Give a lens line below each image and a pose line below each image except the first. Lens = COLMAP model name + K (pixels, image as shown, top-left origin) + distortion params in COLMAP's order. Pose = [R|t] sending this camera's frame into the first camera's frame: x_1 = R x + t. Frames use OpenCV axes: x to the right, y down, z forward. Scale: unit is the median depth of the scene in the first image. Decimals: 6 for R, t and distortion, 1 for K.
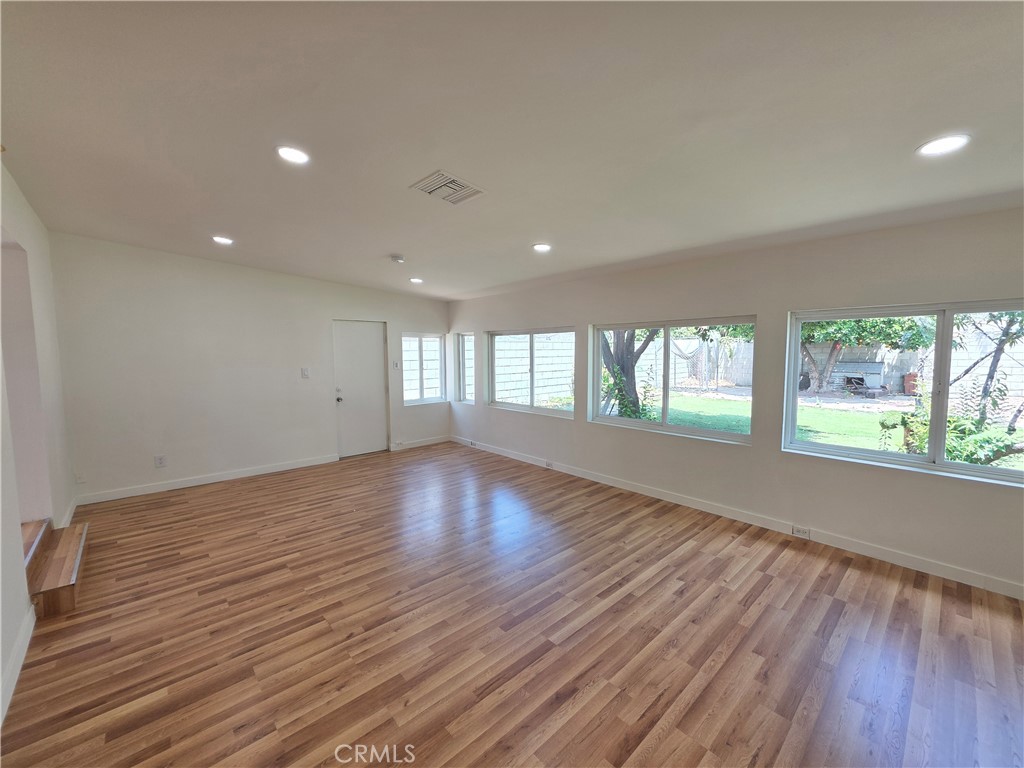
lens RADIAL K [[408.0, 0, 510.7], [0, 408.0, 382.3], [0, 0, 1]] dist [0.003423, 0.000031]
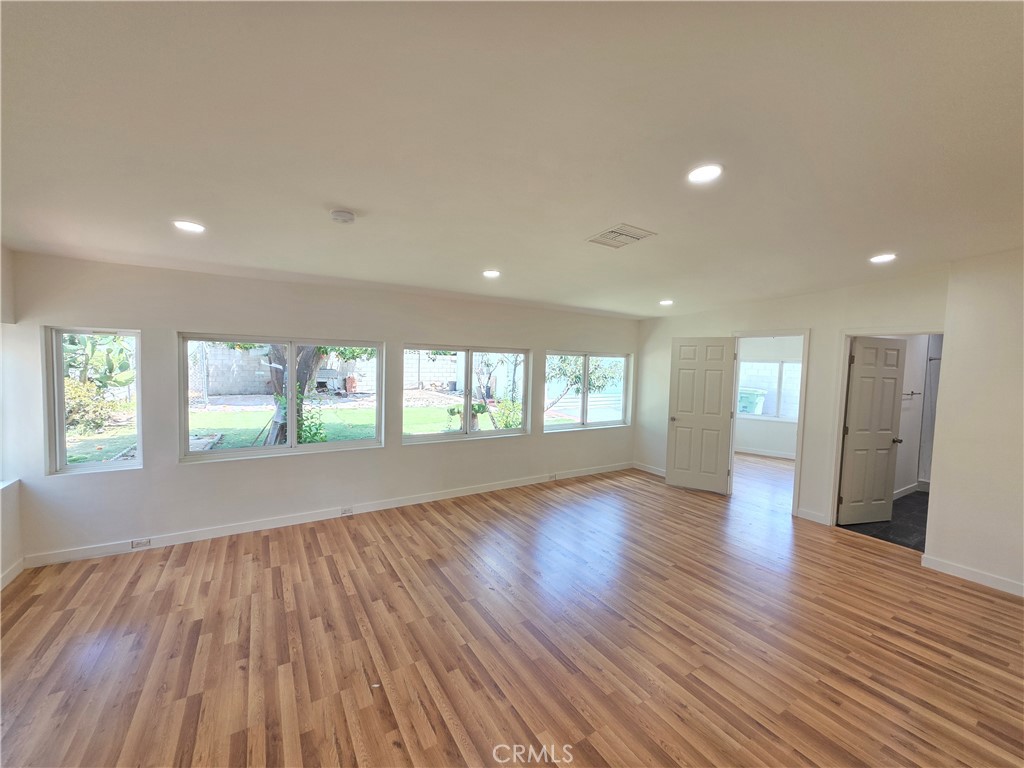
lens RADIAL K [[408.0, 0, 510.7], [0, 408.0, 382.3], [0, 0, 1]] dist [0.003423, 0.000031]
pose [[0.183064, -0.041833, 0.982211, -0.777530], [0.045495, 0.998384, 0.034043, -0.078496], [-0.982048, 0.038453, 0.184671, 0.655194]]
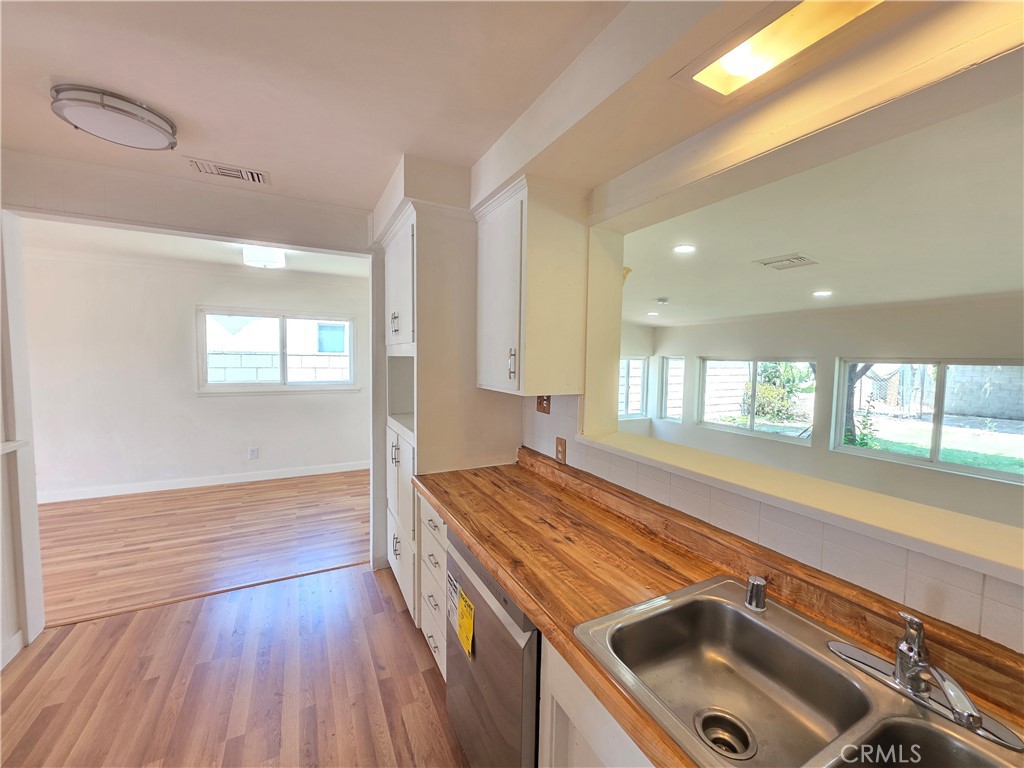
lens RADIAL K [[408.0, 0, 510.7], [0, 408.0, 382.3], [0, 0, 1]] dist [0.003423, 0.000031]
pose [[0.964048, 0.037299, -0.263099, -0.369111], [-0.041979, 0.999044, -0.012185, -0.033231], [0.262393, 0.022792, 0.964692, -0.245435]]
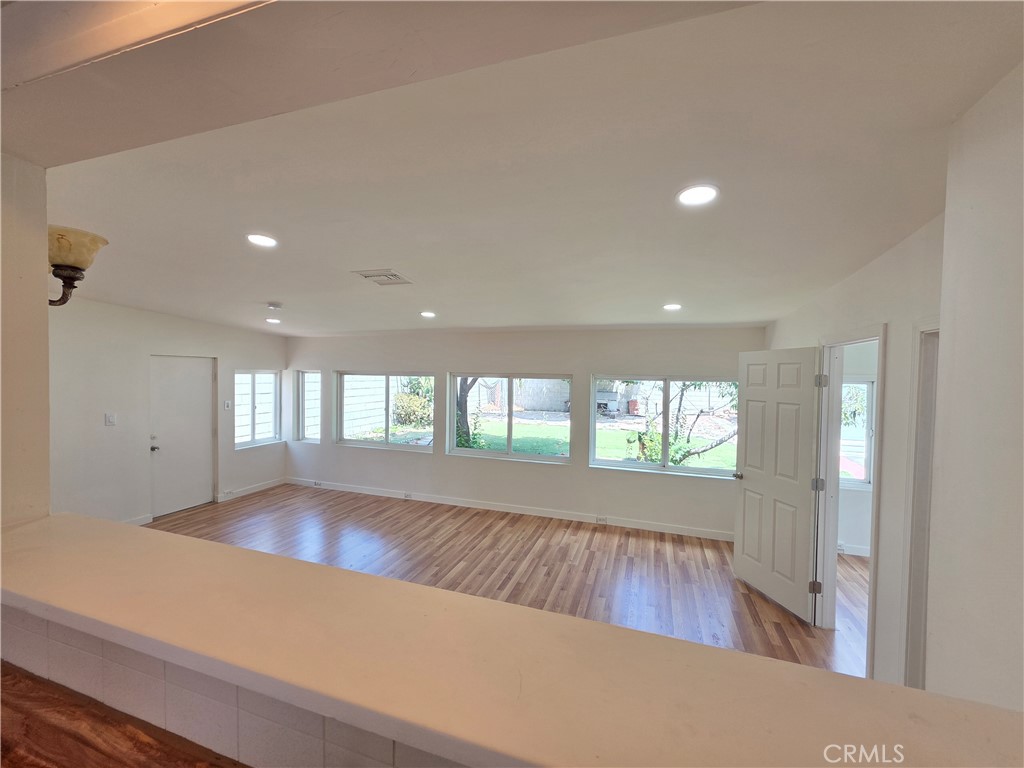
lens RADIAL K [[408.0, 0, 510.7], [0, 408.0, 382.3], [0, 0, 1]] dist [0.003423, 0.000031]
pose [[0.876793, 0.010418, 0.480756, -0.242264], [0.015788, 0.998603, -0.050432, -0.054377], [-0.480609, 0.051809, 0.875403, -0.140898]]
